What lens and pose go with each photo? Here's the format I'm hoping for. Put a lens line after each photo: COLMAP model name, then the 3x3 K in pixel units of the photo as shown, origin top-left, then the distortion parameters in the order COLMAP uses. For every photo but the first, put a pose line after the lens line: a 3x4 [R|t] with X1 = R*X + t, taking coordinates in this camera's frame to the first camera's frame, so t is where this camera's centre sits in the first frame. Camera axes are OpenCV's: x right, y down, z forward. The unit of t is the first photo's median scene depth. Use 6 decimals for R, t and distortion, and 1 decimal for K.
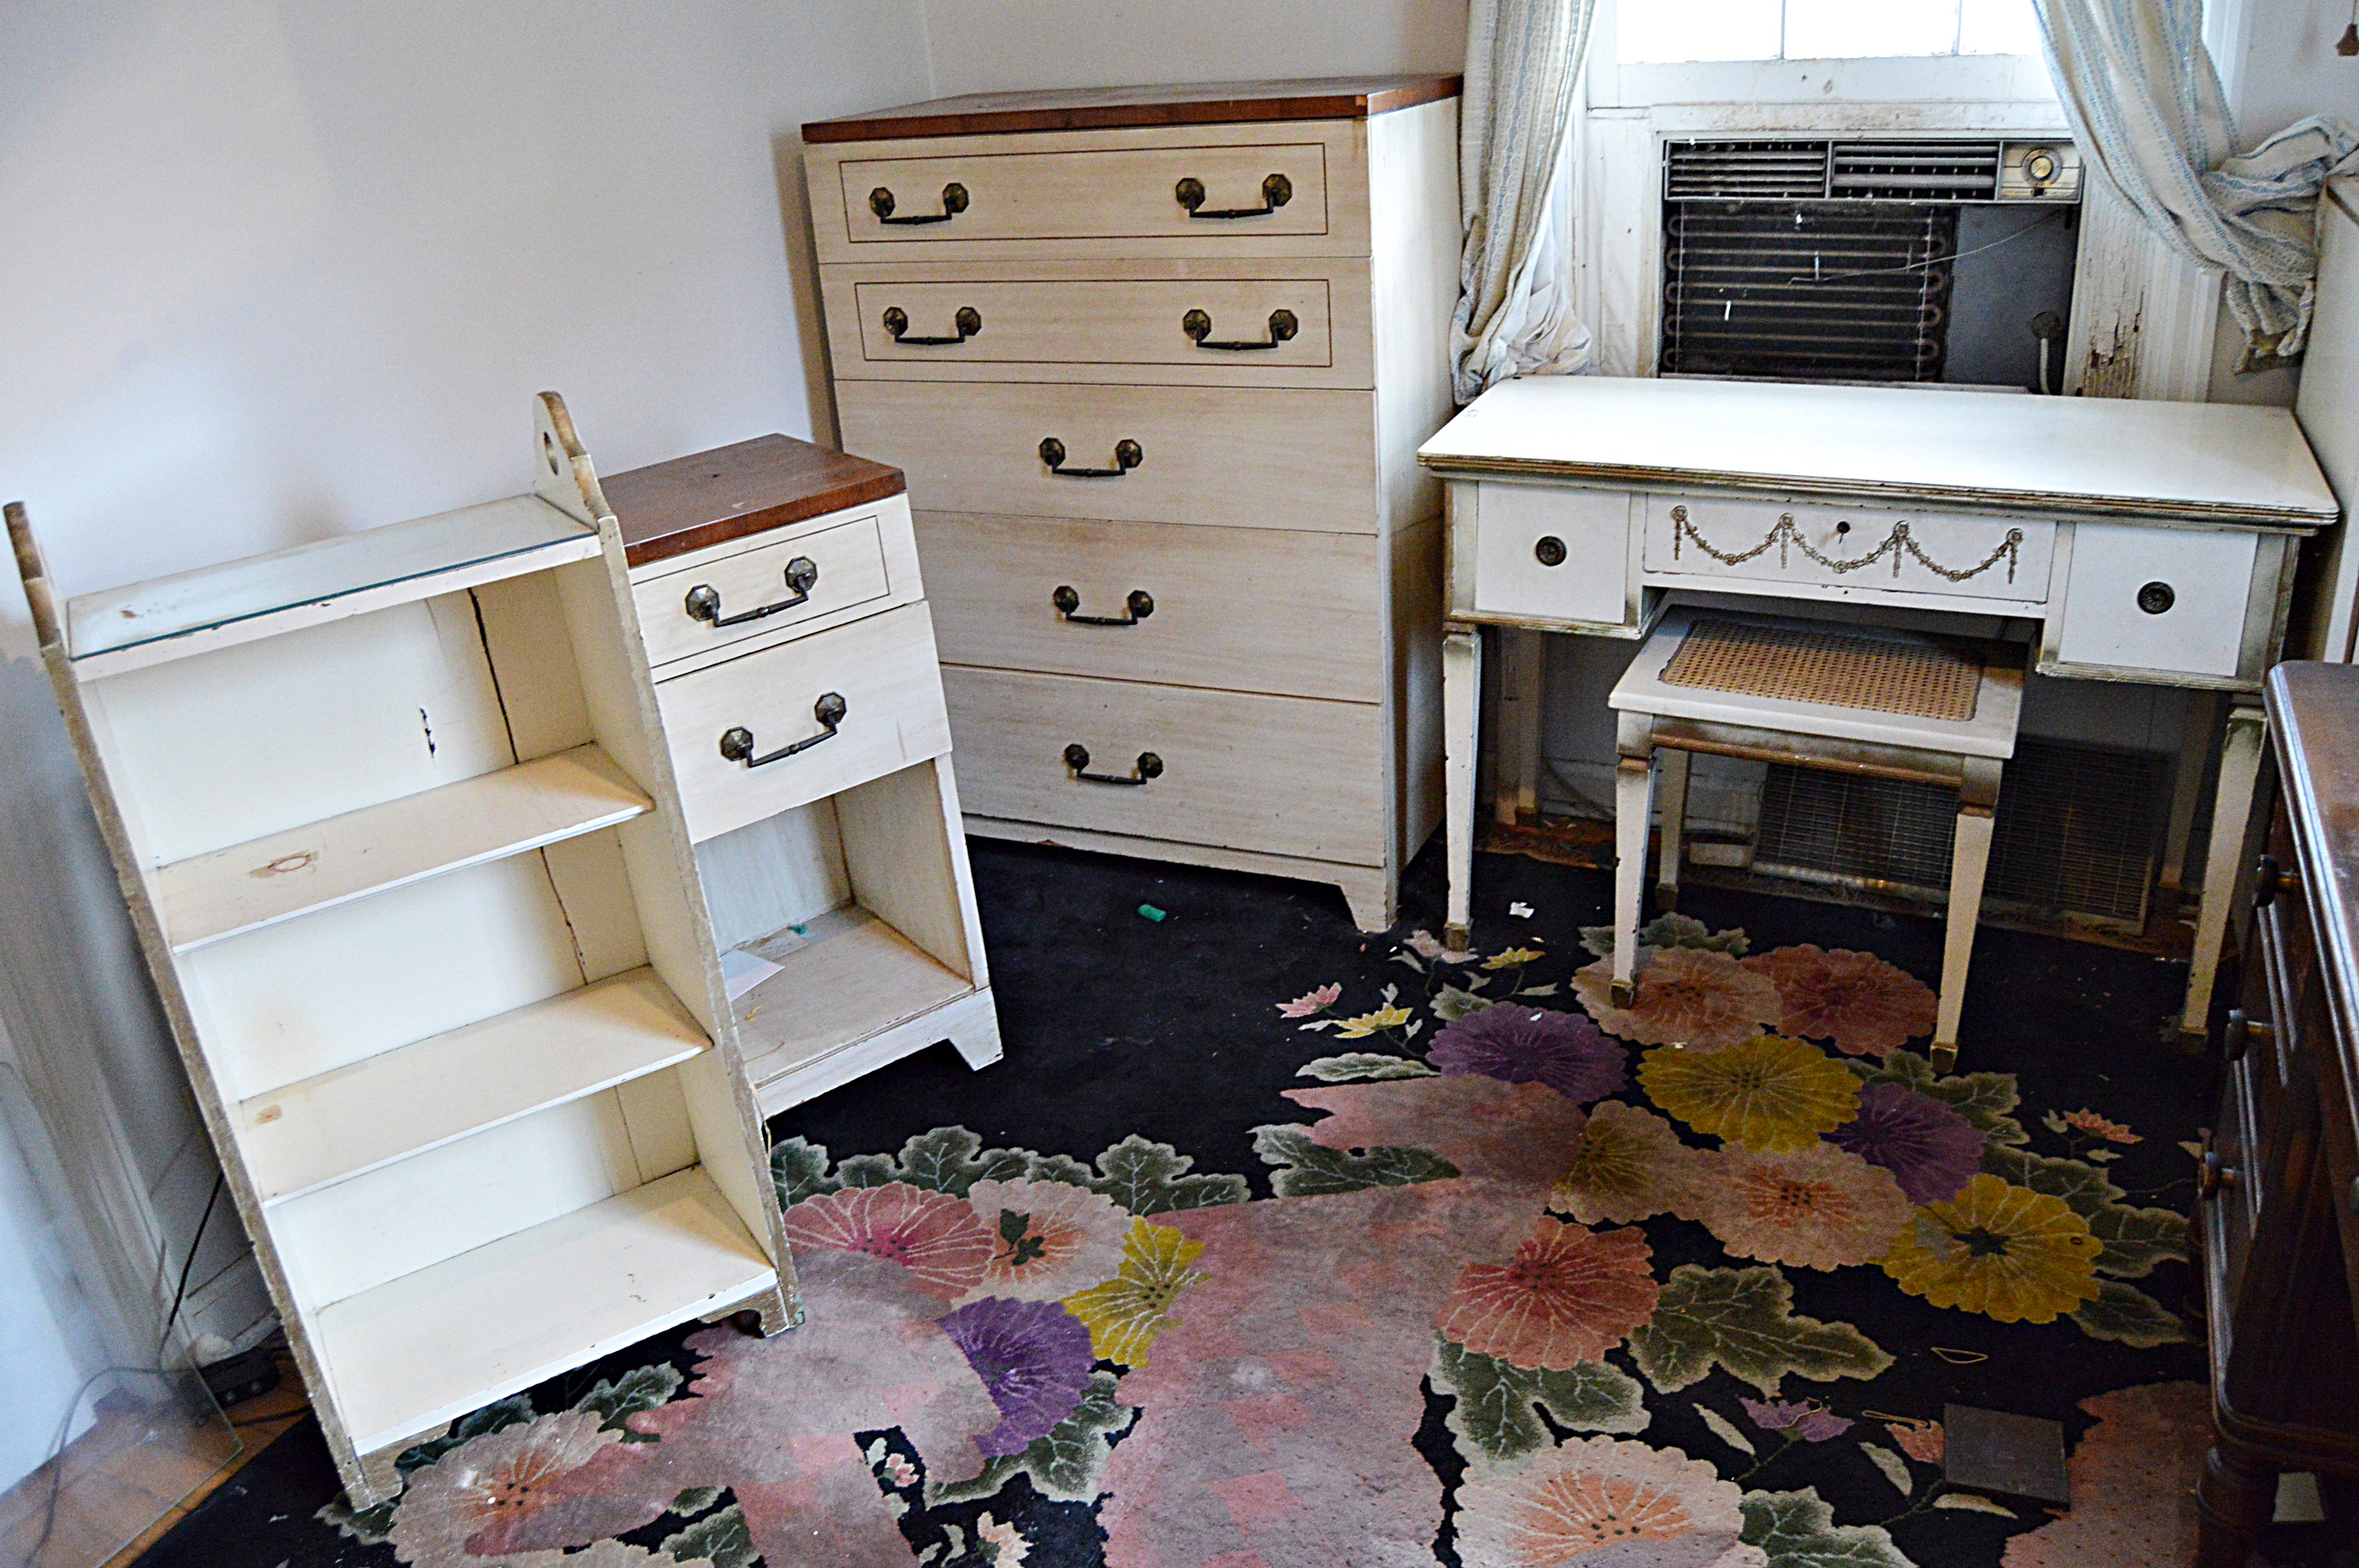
lens RADIAL K [[1853.7, 0, 1183.1], [0, 1853.7, 789.1], [0, 0, 1]] dist [-0.102460, 0.044483]
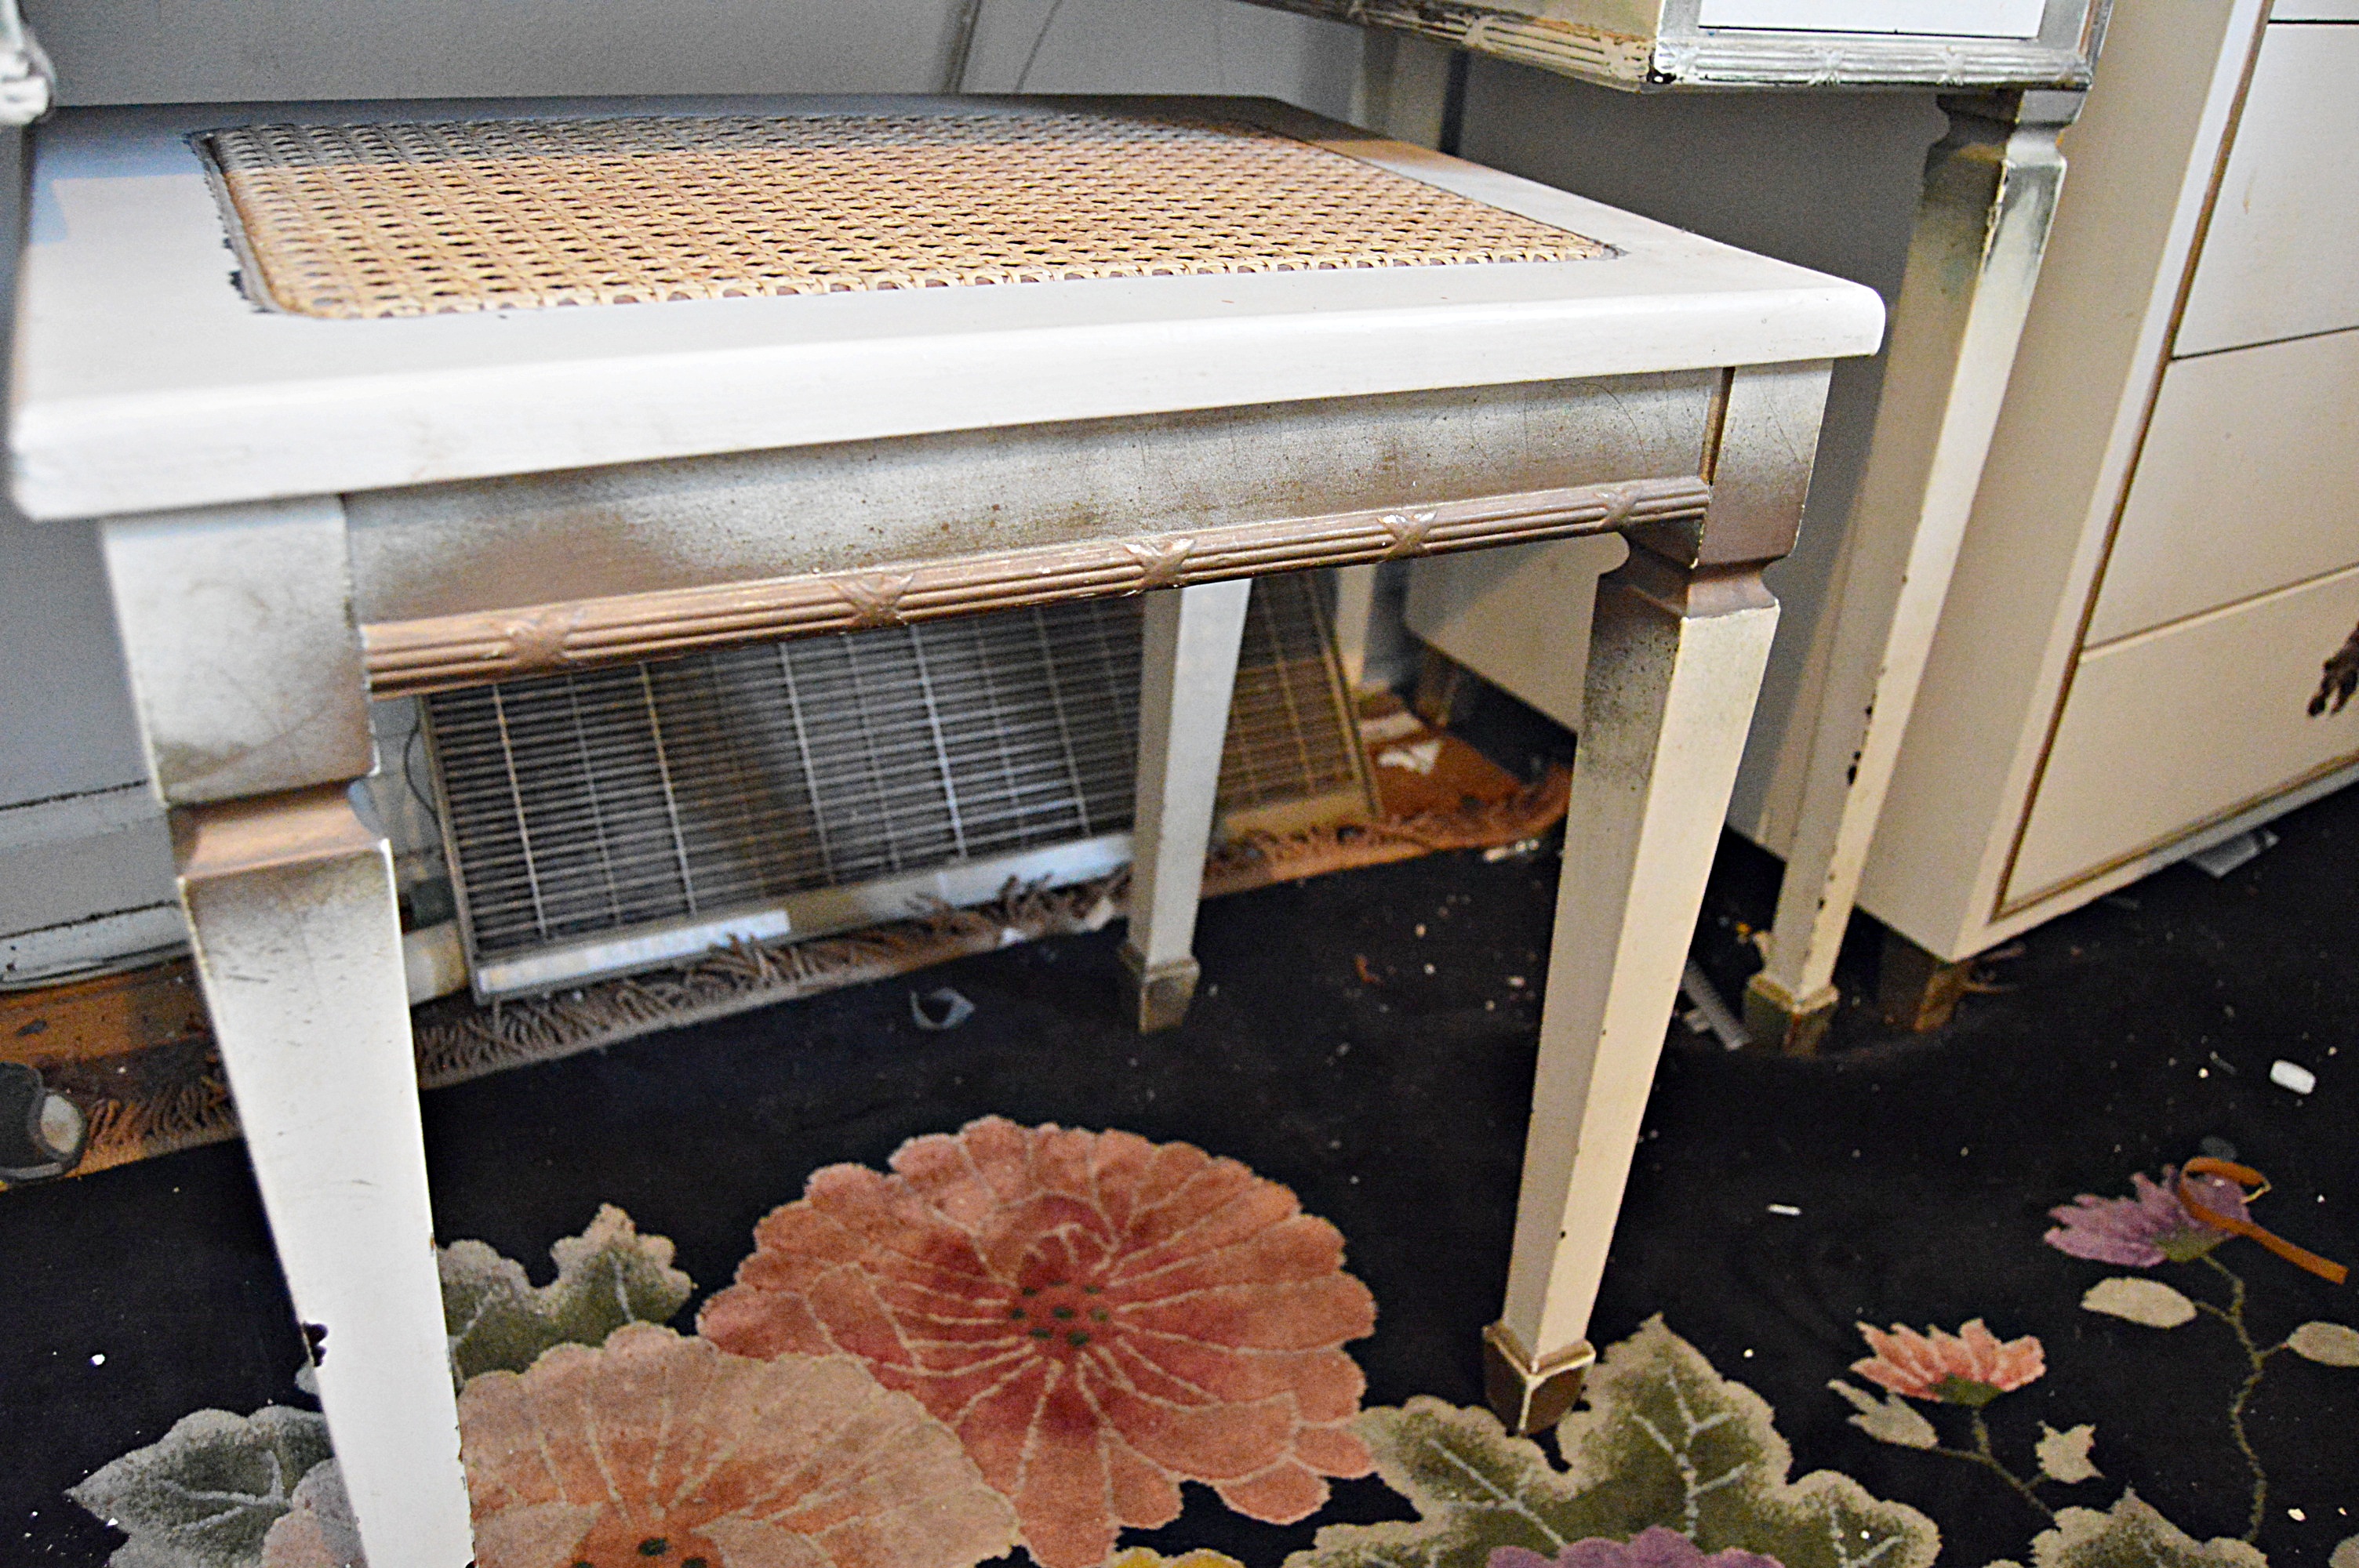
lens RADIAL K [[1851.9, 0, 1187.6], [0, 1851.9, 787.6], [0, 0, 1]] dist [-0.113372, 0.062392]
pose [[0.568496, -0.302105, 0.765209, 0.167025], [0.250961, 0.949484, 0.188410, -0.027909], [-0.783474, 0.084927, 0.615594, 0.831942]]
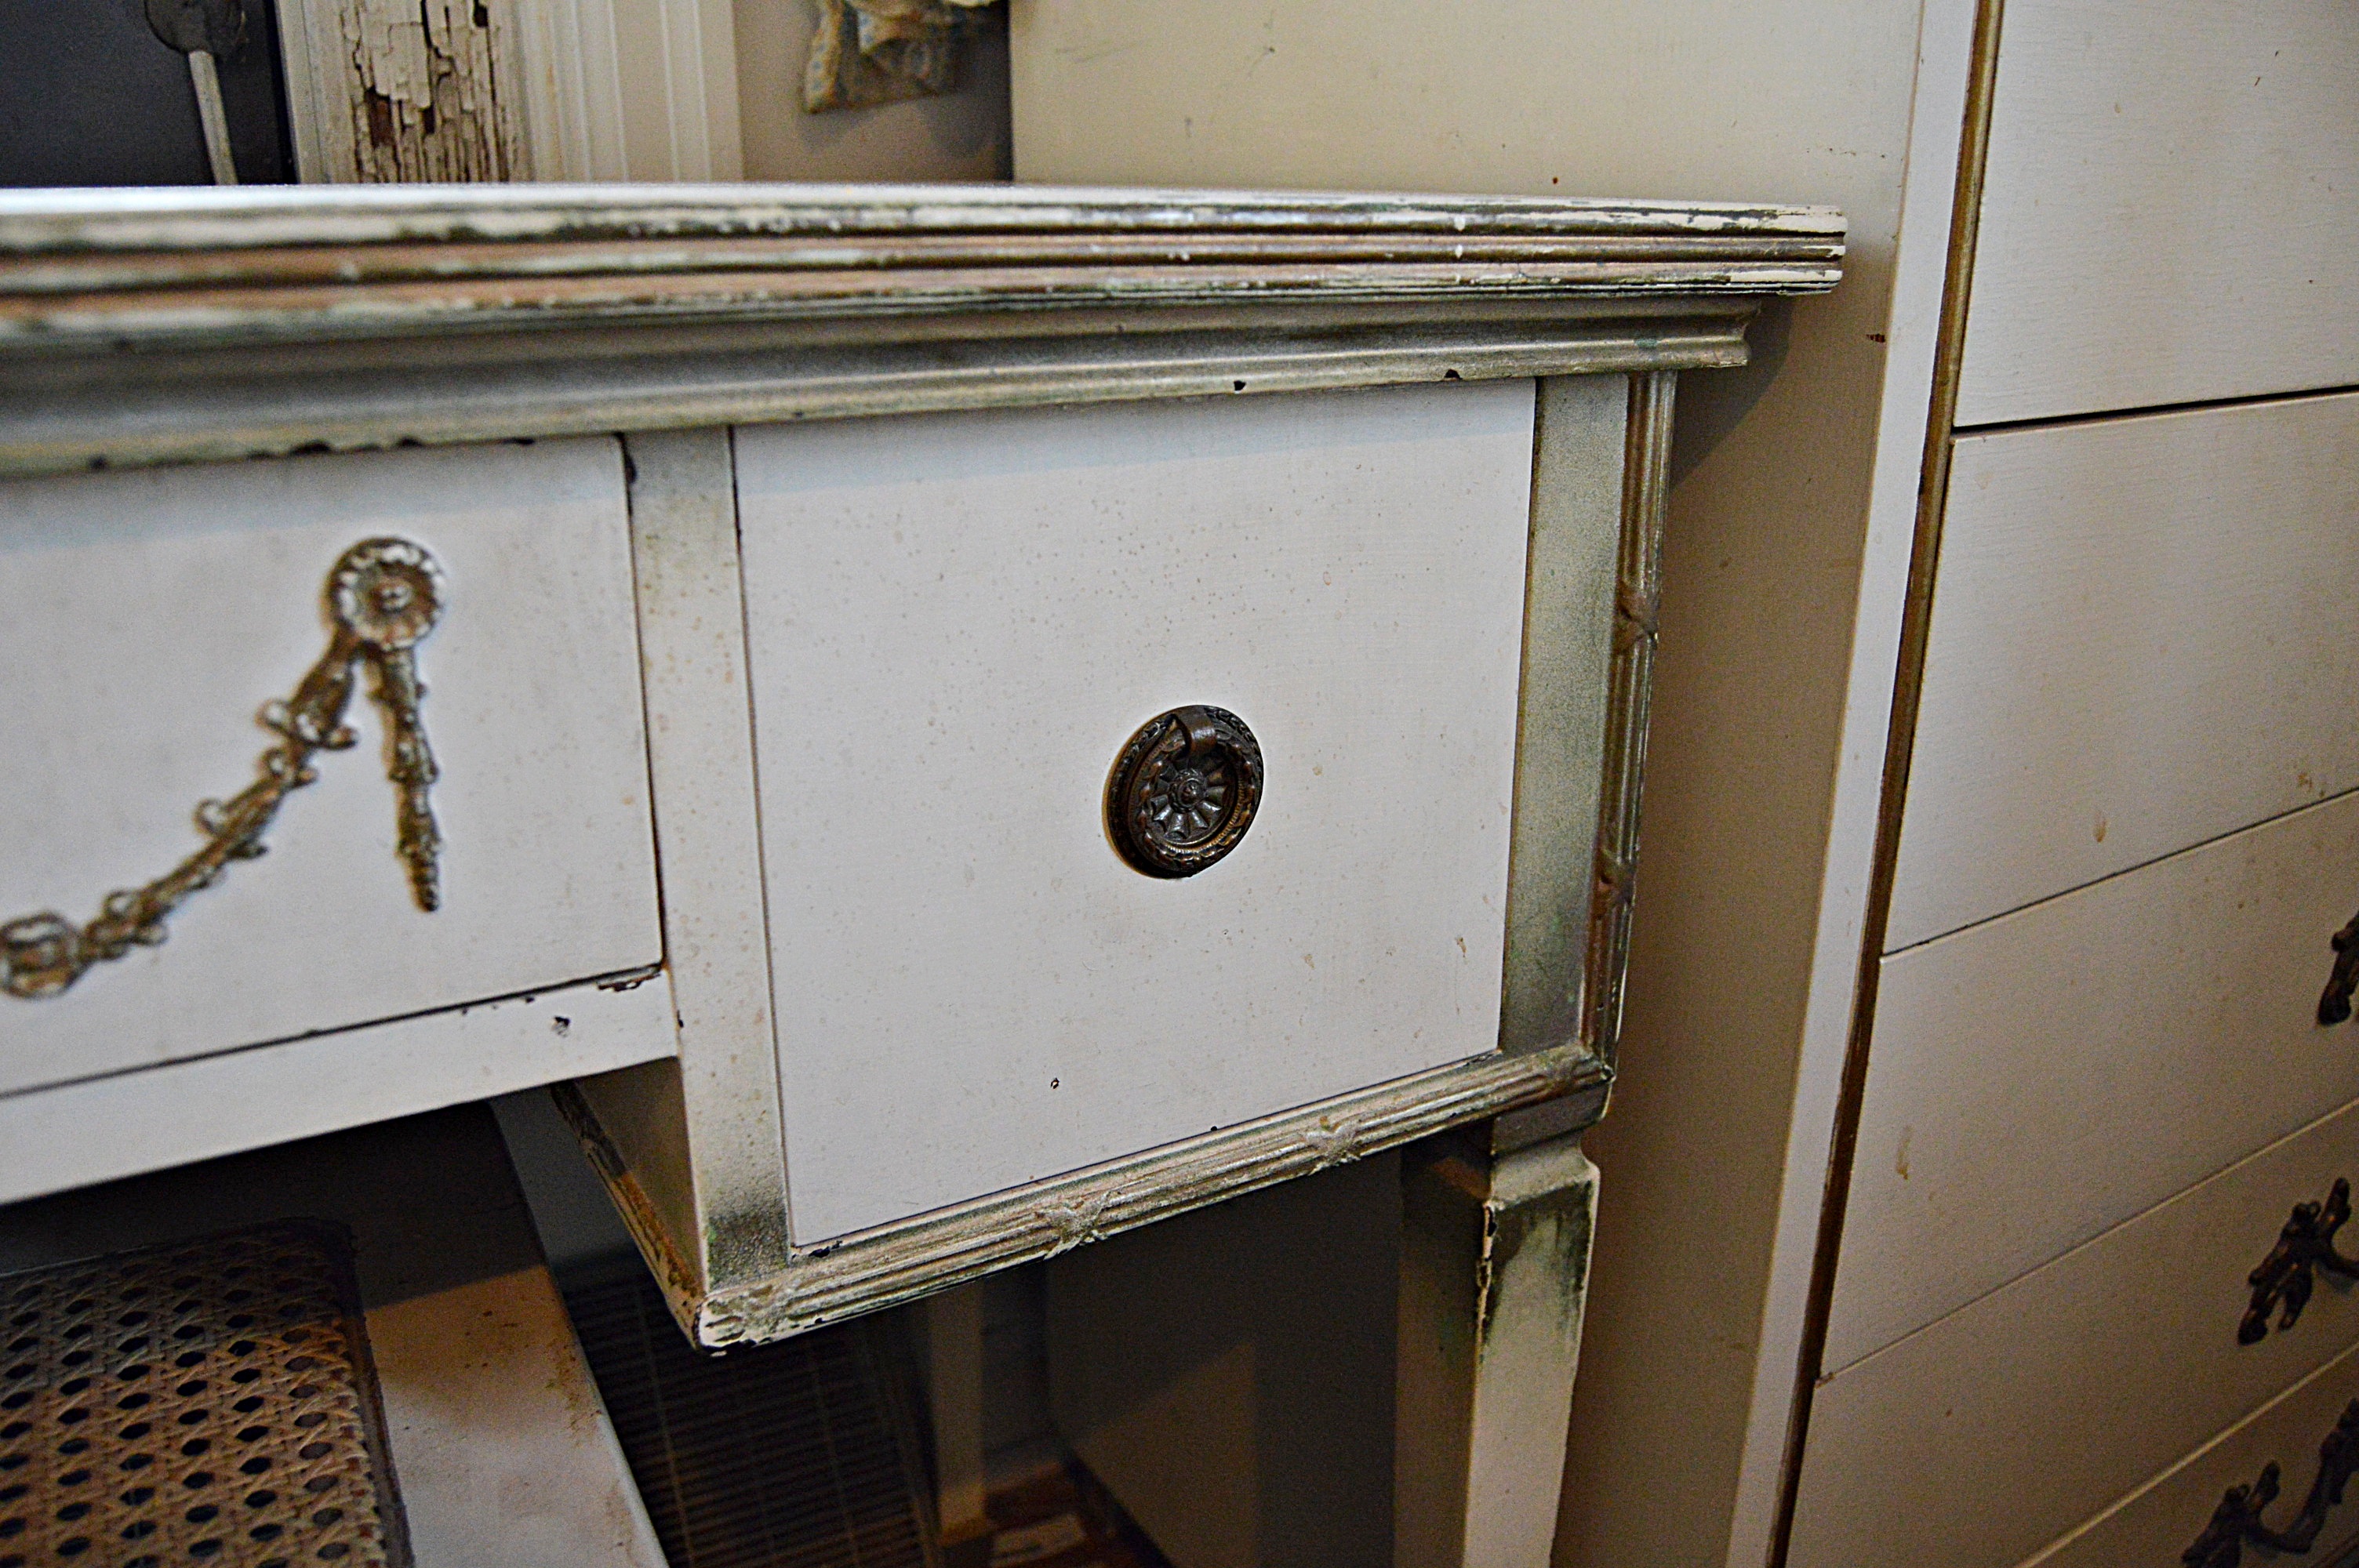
lens RADIAL K [[1853.7, 0, 1183.1], [0, 1853.7, 789.1], [0, 0, 1]] dist [-0.102460, 0.044483]
pose [[0.583305, -0.194470, 0.788630, 0.343885], [0.295331, 0.955242, 0.017116, -0.098278], [-0.756660, 0.222923, 0.614630, 0.787428]]
